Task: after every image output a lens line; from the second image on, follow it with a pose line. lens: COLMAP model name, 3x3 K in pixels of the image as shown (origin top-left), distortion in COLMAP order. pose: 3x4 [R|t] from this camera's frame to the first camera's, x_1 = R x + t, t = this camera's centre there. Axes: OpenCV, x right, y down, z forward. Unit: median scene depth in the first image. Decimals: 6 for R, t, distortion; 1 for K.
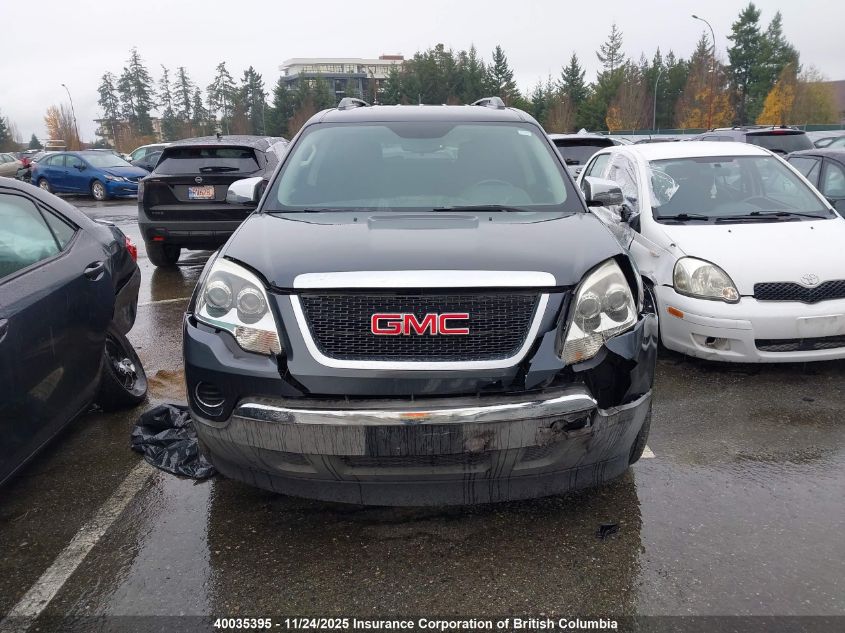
lens RADIAL K [[651.2, 0, 433.1], [0, 651.2, 296.5], [0, 0, 1]] dist [0.059863, -0.020718]
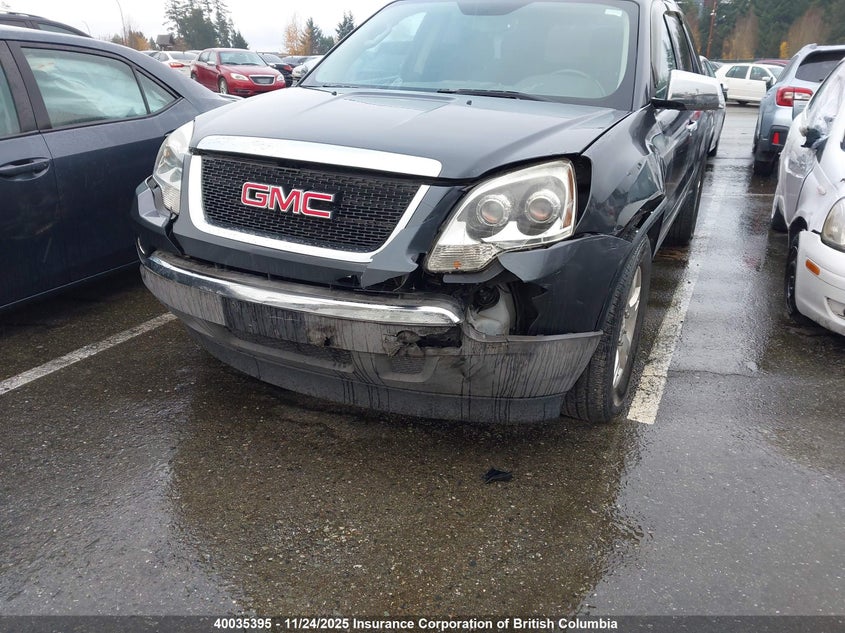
lens RADIAL K [[651.2, 0, 425.9], [0, 651.2, 315.5], [0, 0, 1]] dist [0.059863, -0.020718]
pose [[0.904936, 0.191511, -0.380018, 0.519432], [-0.135523, 0.976212, 0.169244, 0.017878], [0.403391, -0.101654, 0.909364, 0.213606]]
